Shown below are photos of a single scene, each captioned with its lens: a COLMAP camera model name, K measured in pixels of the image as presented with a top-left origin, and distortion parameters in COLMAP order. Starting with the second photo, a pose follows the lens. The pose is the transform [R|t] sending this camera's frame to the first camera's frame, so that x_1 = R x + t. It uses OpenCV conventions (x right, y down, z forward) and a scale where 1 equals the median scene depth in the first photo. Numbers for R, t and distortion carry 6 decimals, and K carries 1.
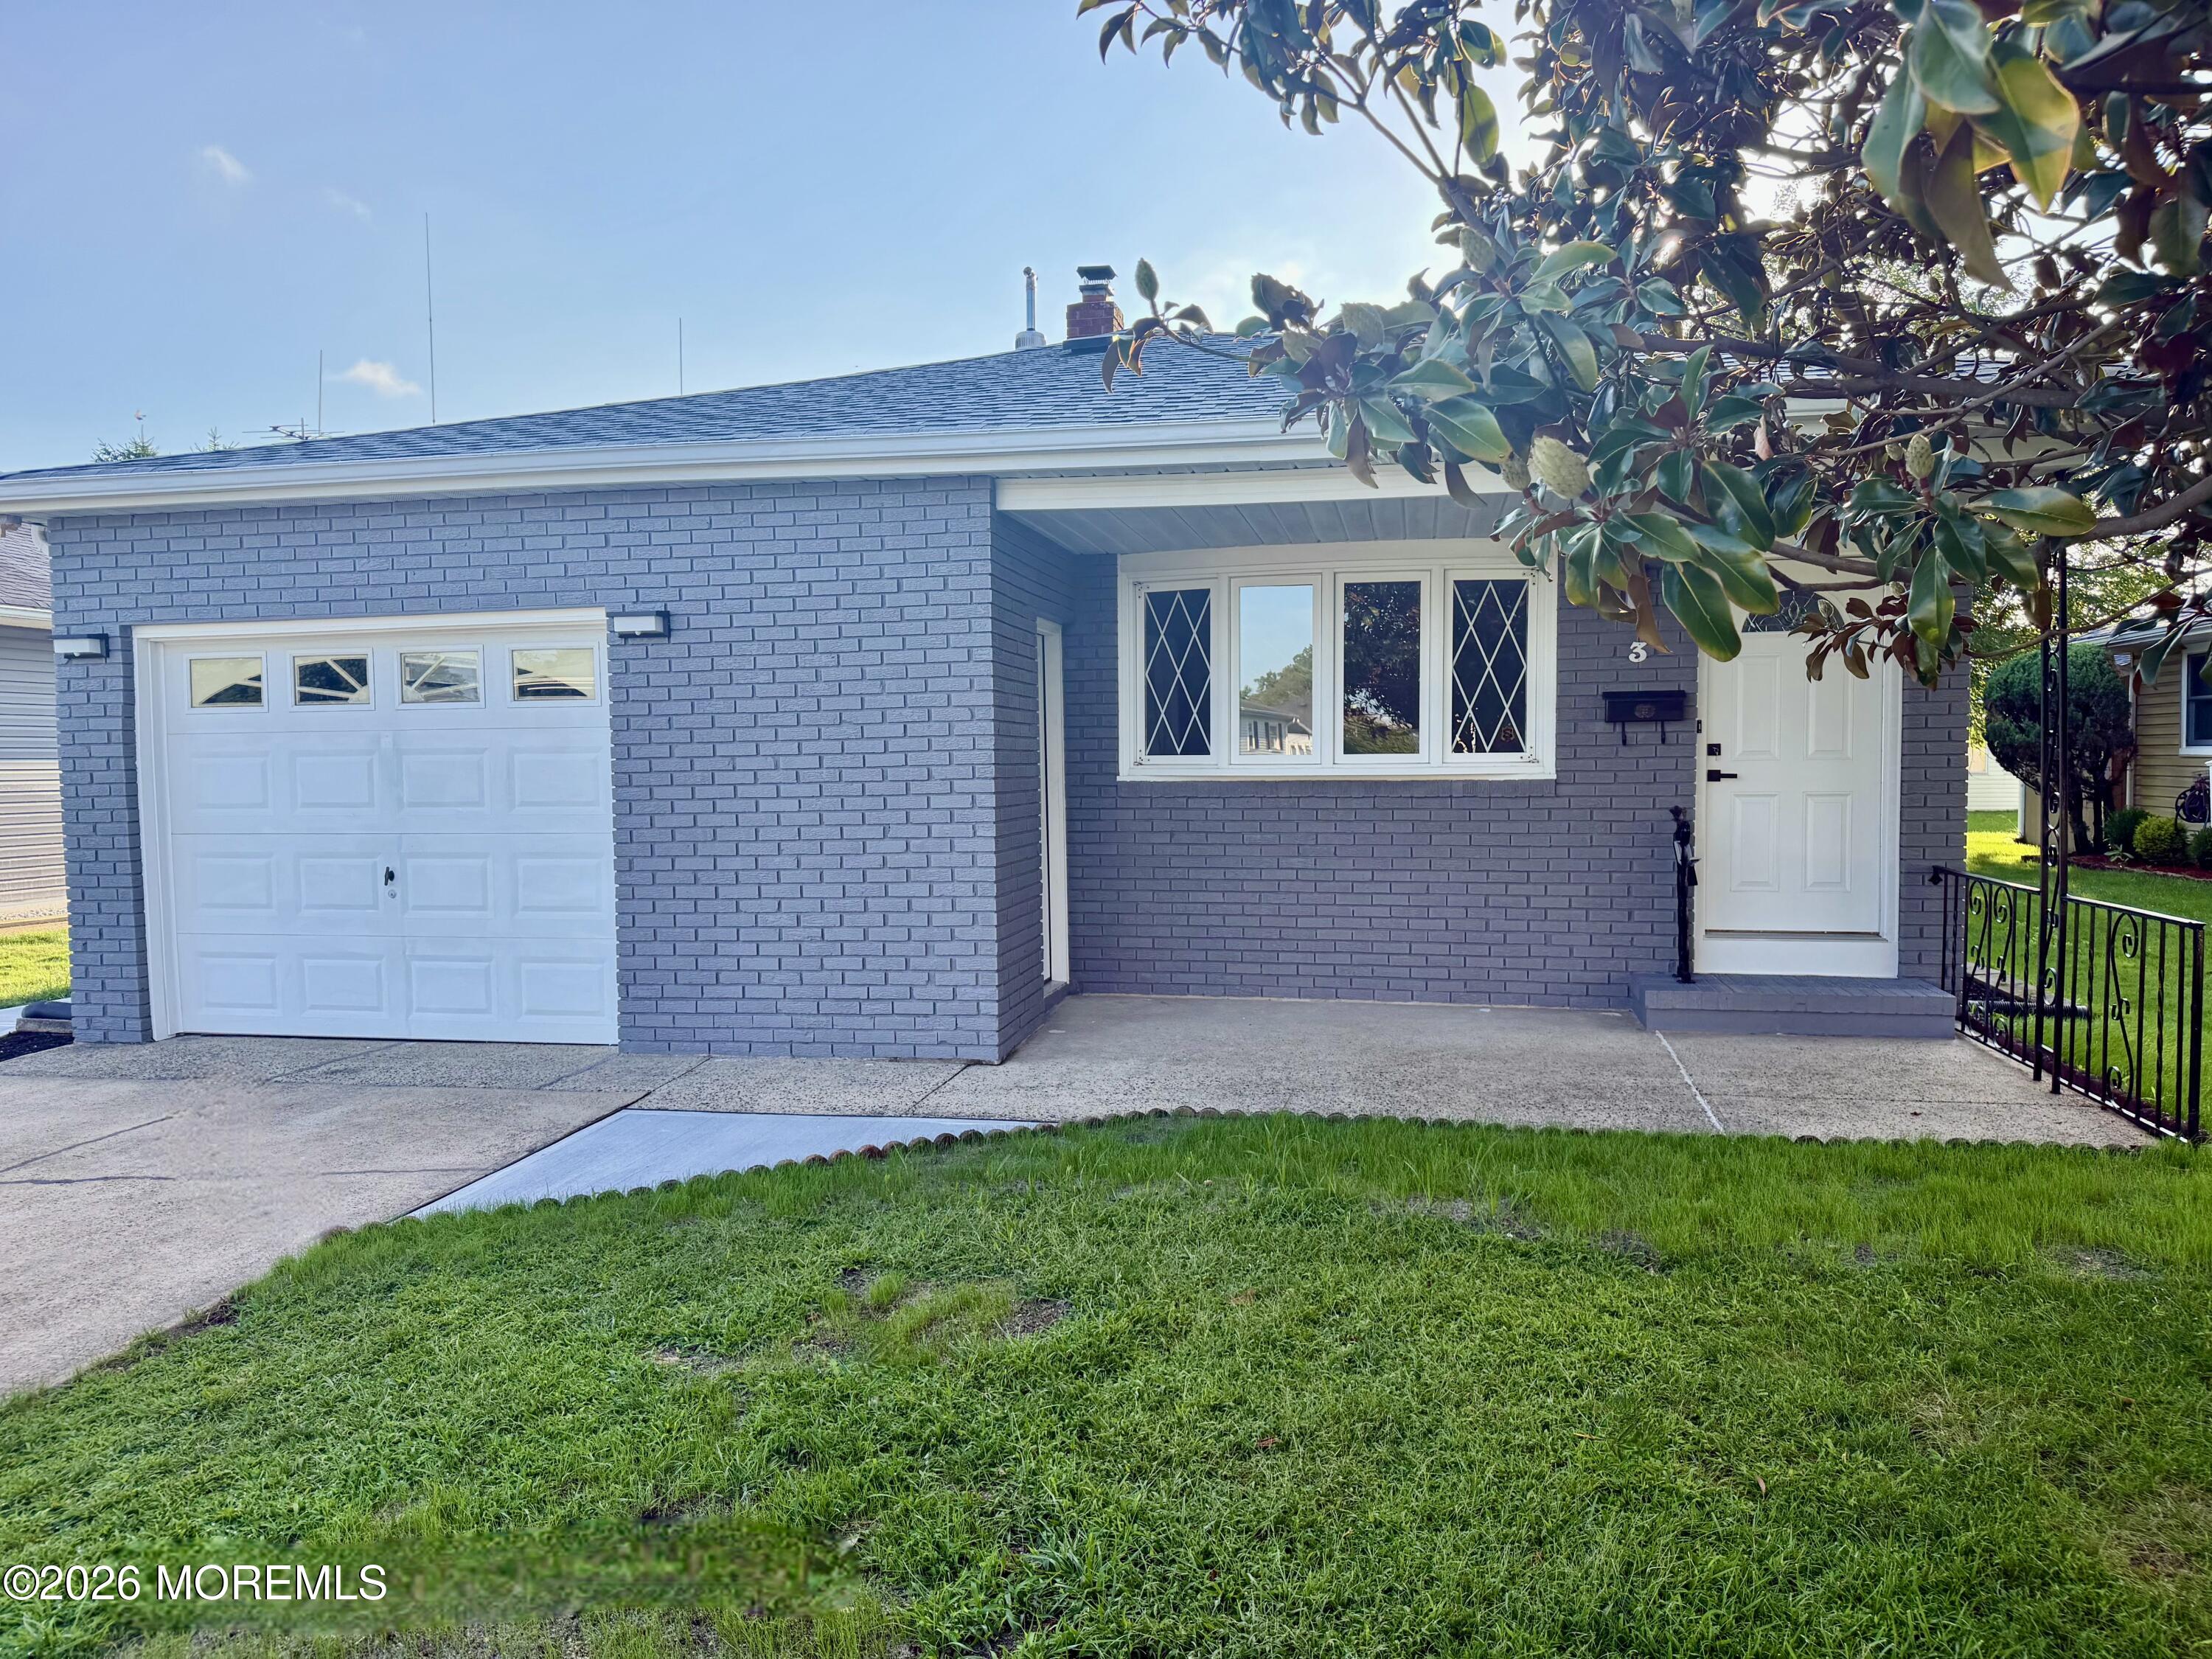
lens RADIAL K [[1555.5, 0, 1106.0], [0, 1555.5, 829.5], [0, 0, 1]] dist [0.134994, -0.220559]
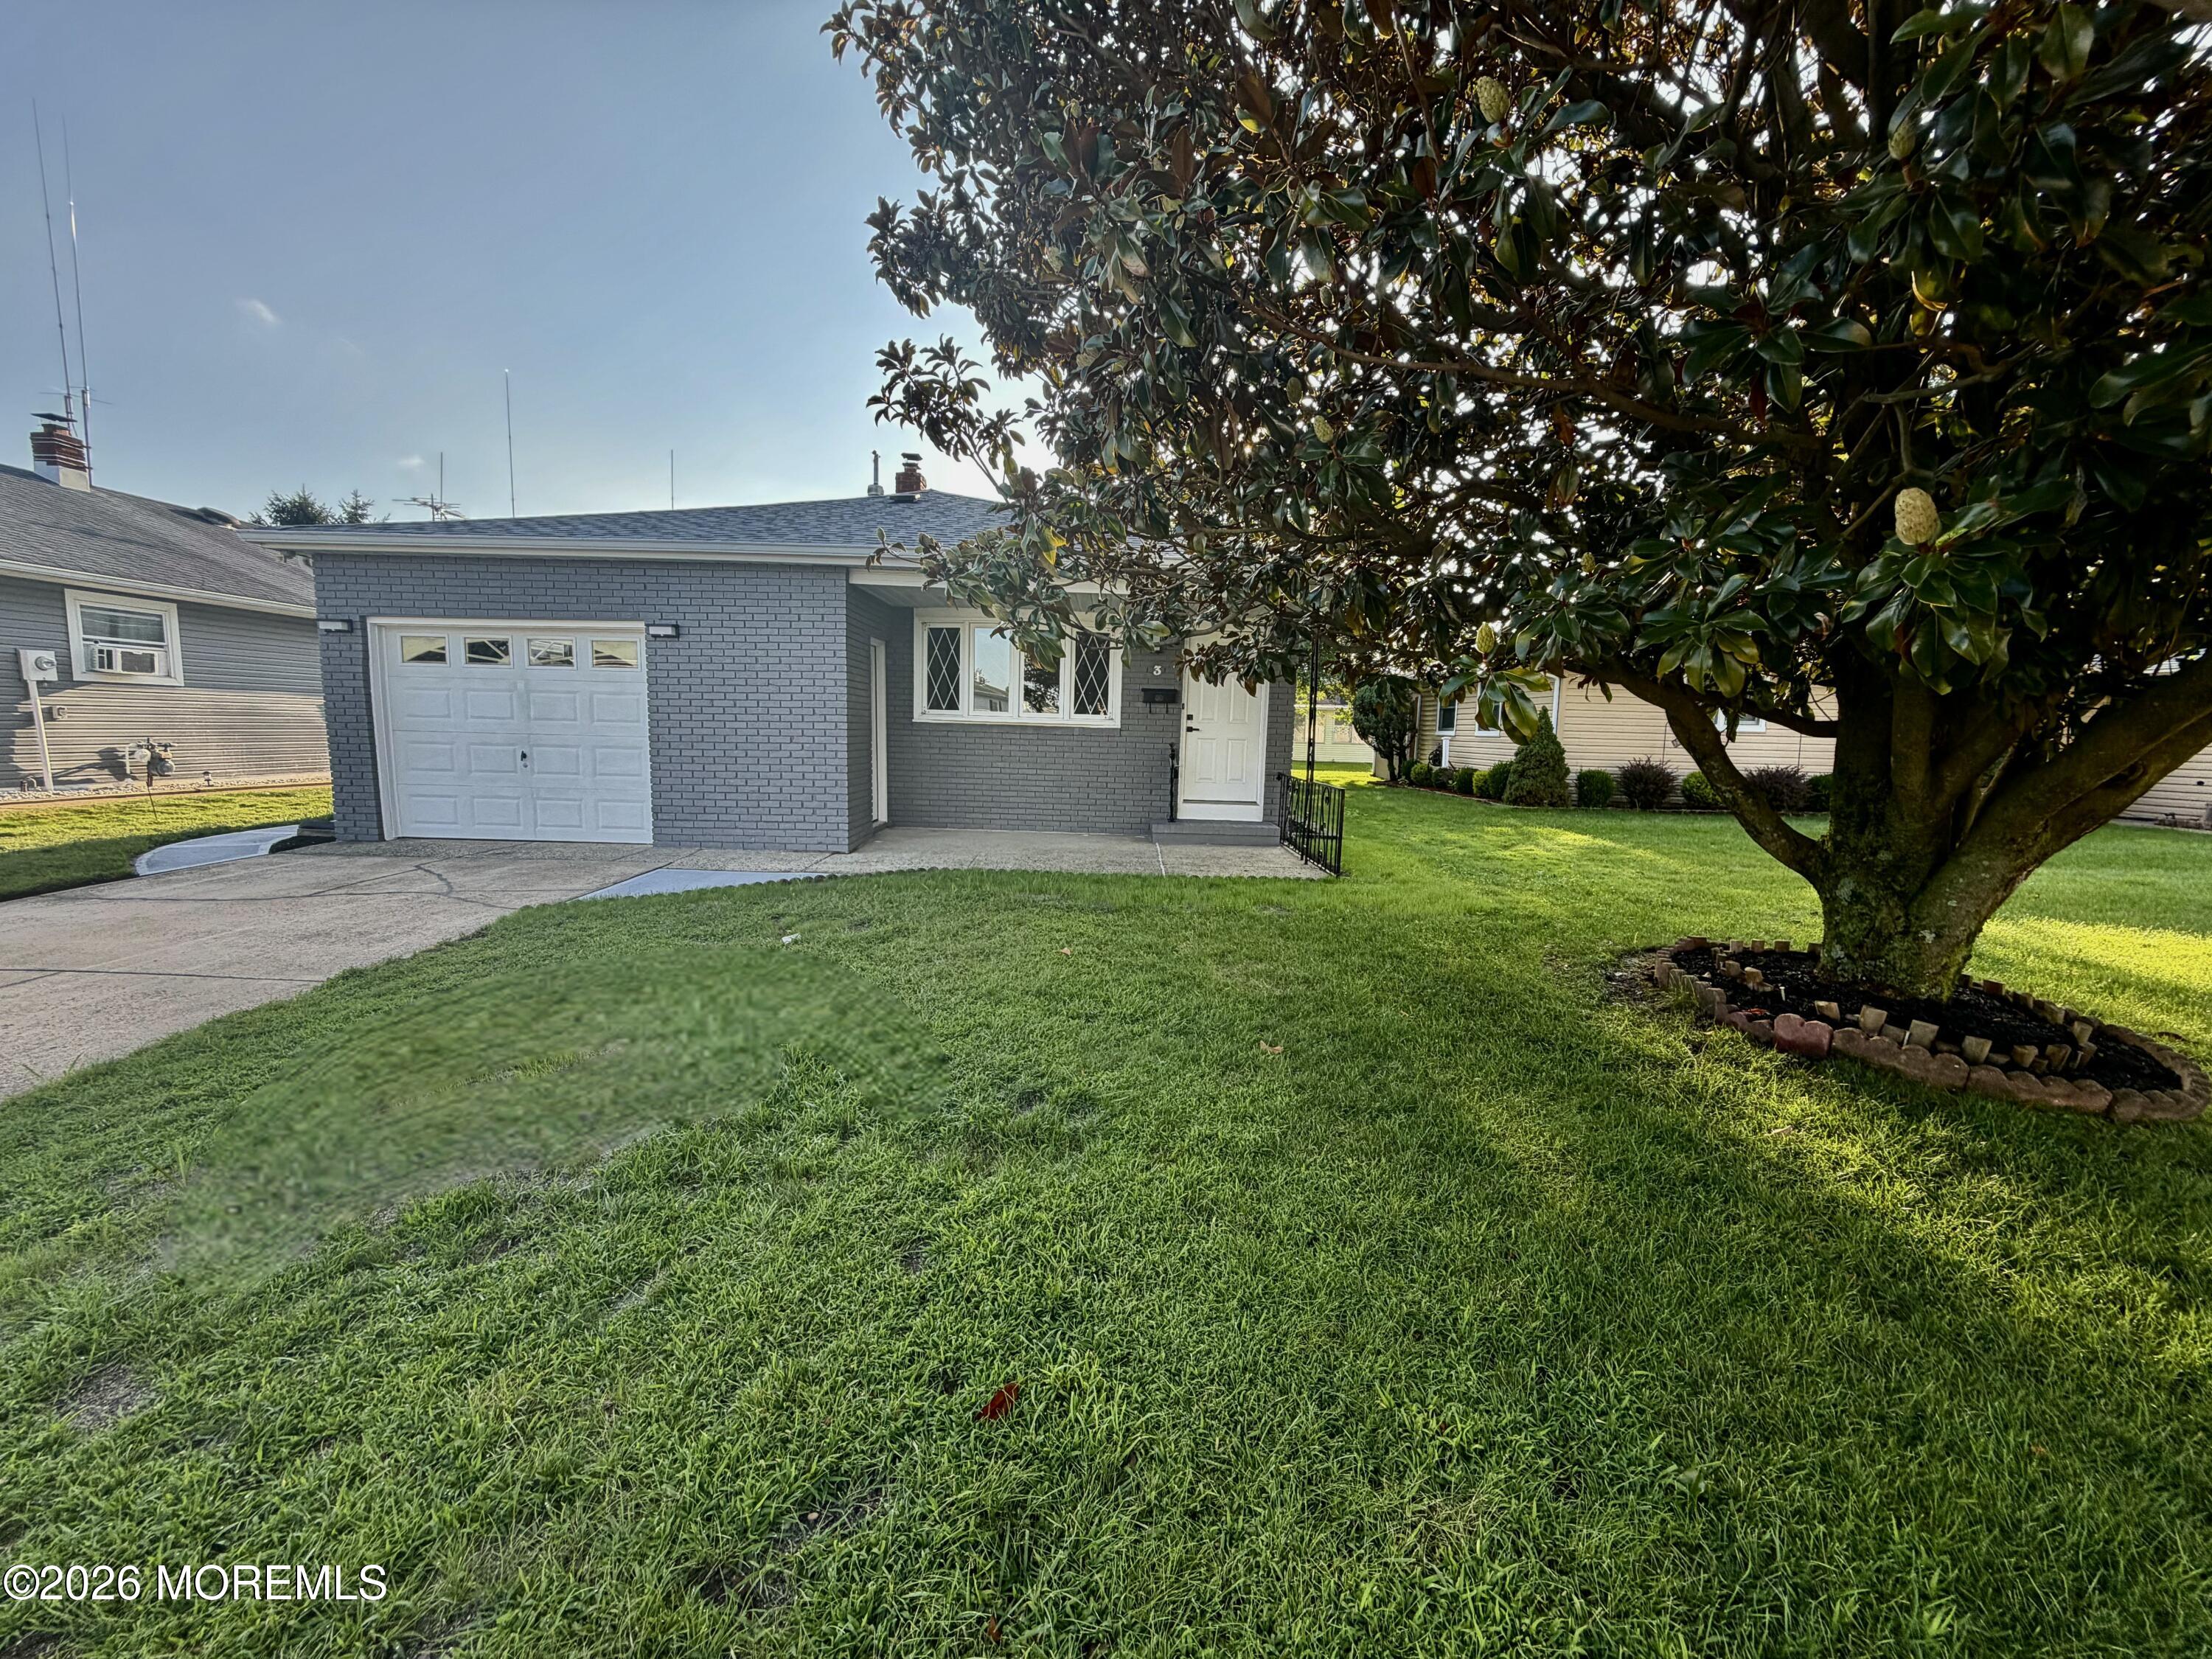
lens RADIAL K [[888.8, 0, 1110.7], [0, 888.8, 832.9], [0, 0, 1]] dist [-0.000447, 0.000079]
pose [[0.979837, 0.013220, 0.199361, 0.033609], [-0.027894, 0.997088, 0.070977, 0.025814], [-0.197843, -0.075107, 0.977352, -0.204319]]
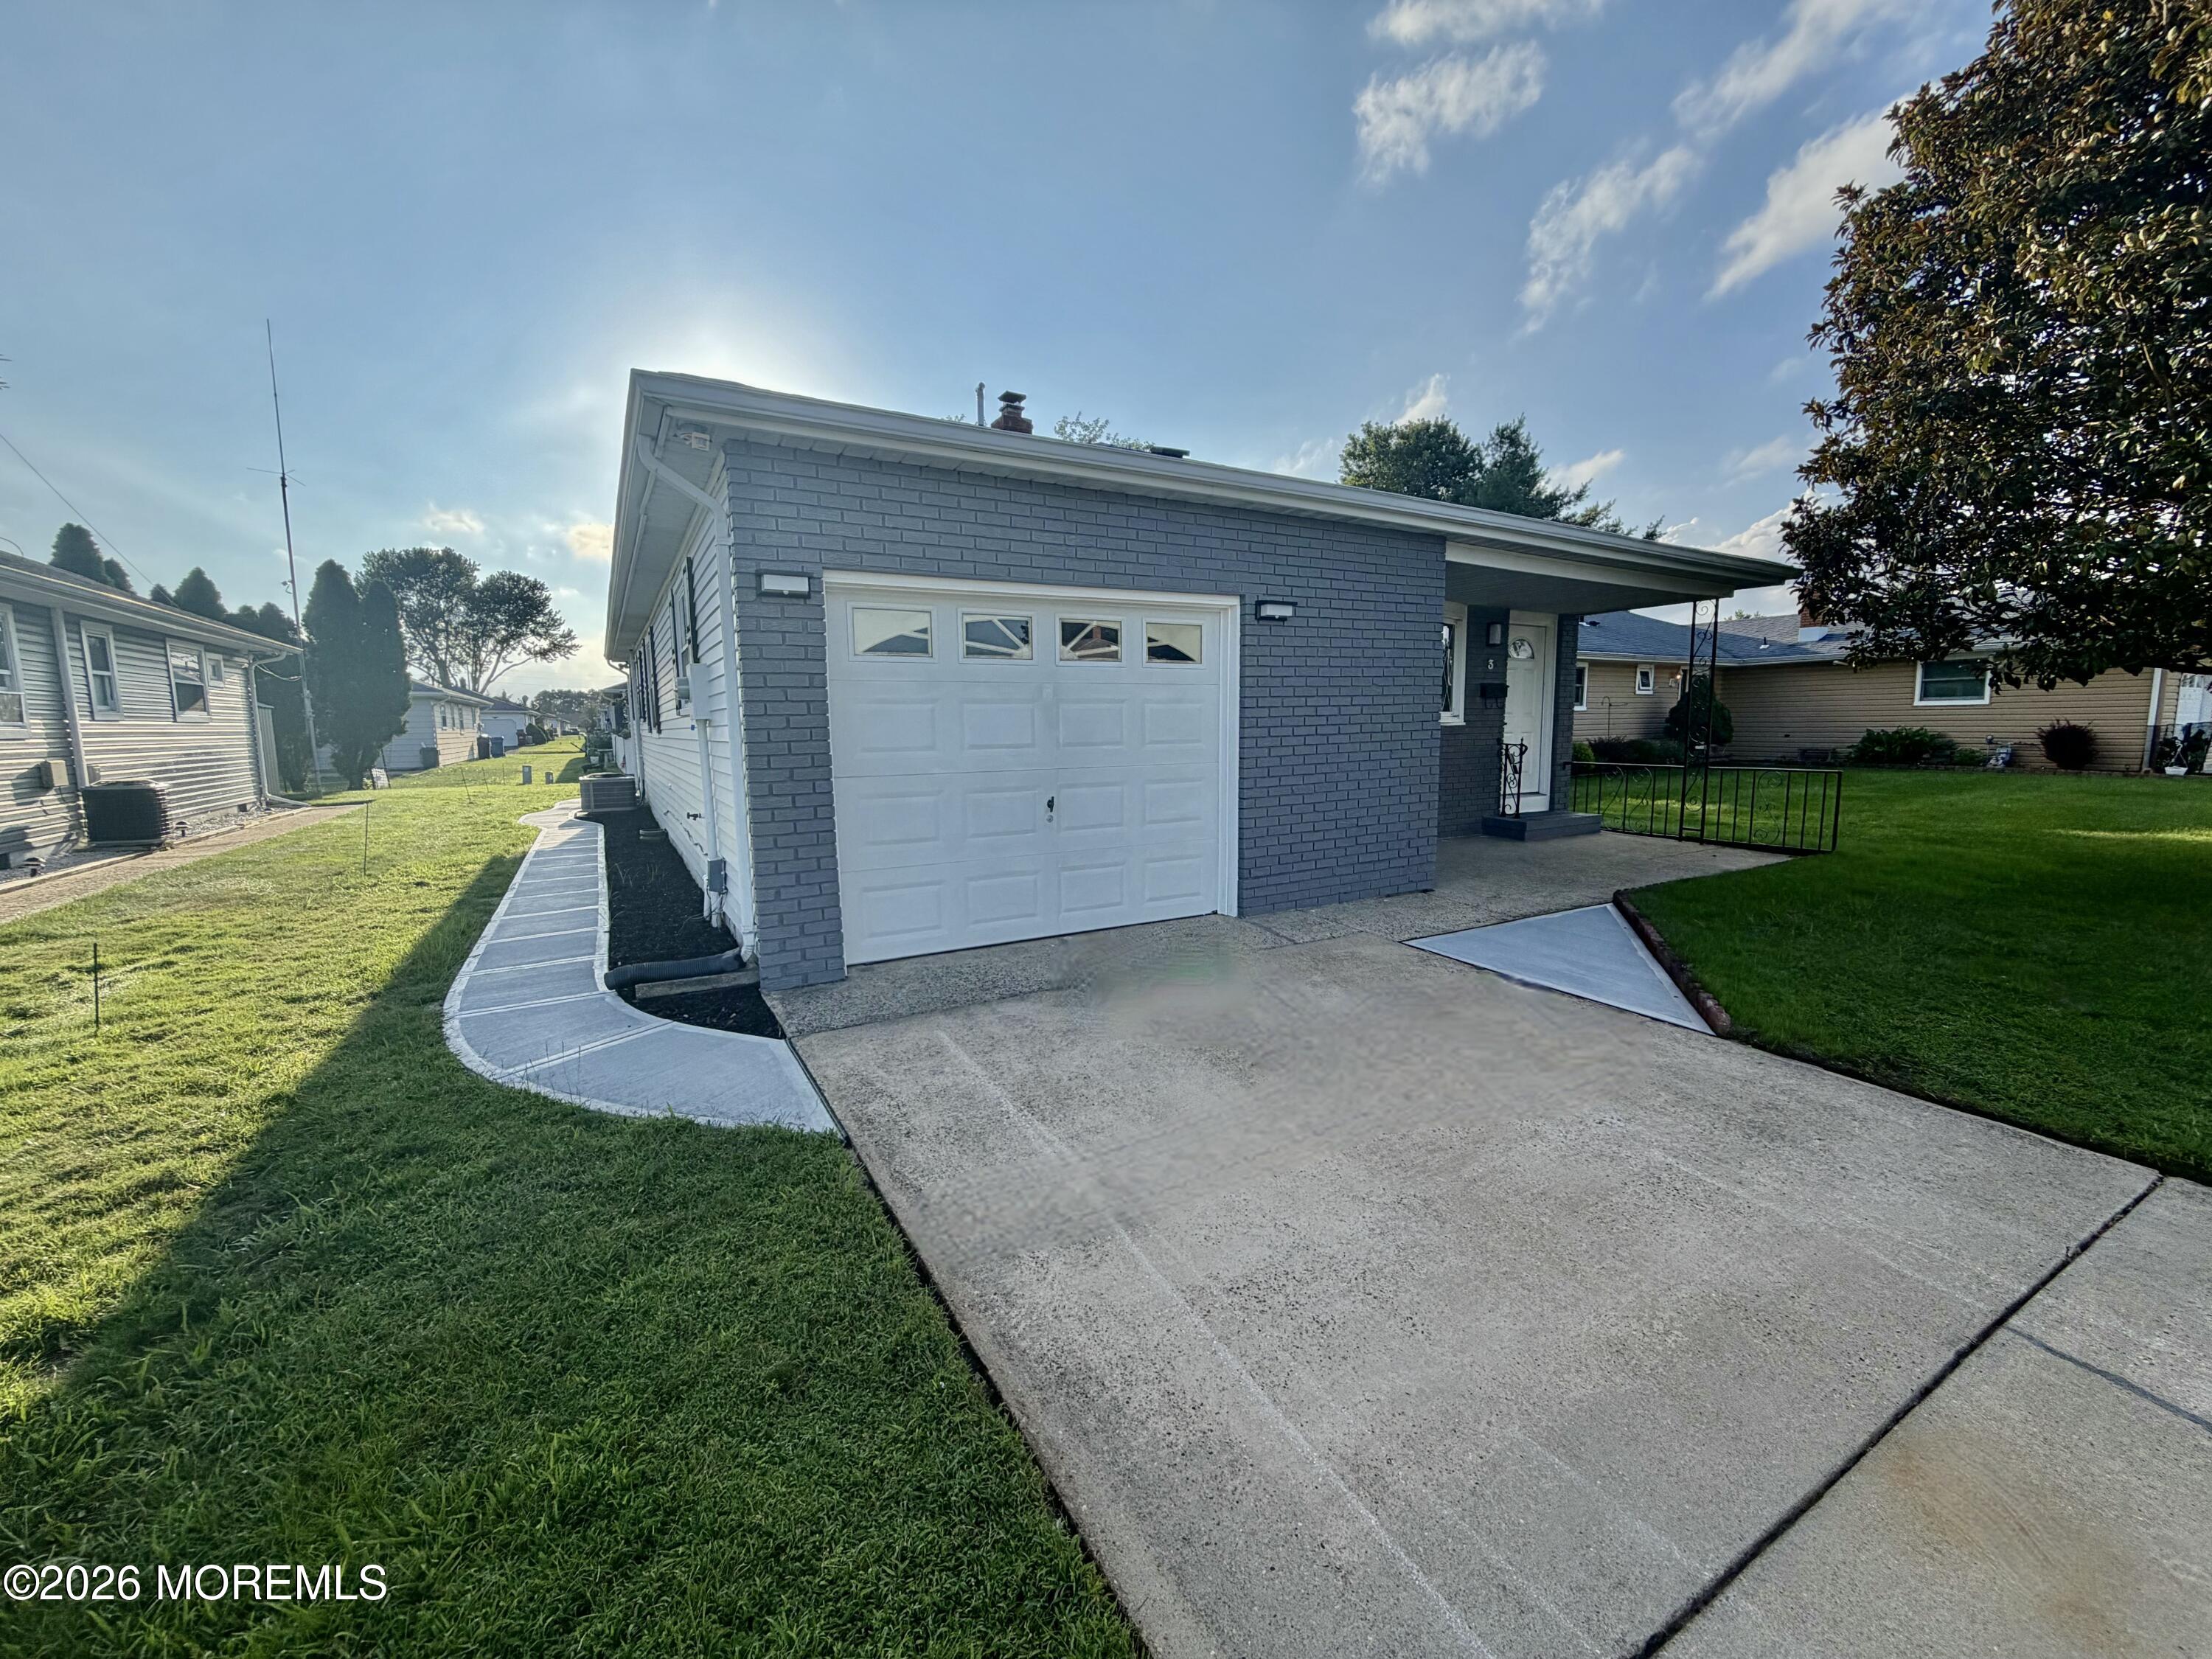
lens RADIAL K [[888.8, 0, 1110.7], [0, 888.8, 832.9], [0, 0, 1]] dist [-0.000447, 0.000079]
pose [[0.745048, -0.078635, 0.662360, -0.870423], [0.036776, 0.996359, 0.076920, 0.000564], [-0.665997, -0.032950, 0.745227, 0.459861]]
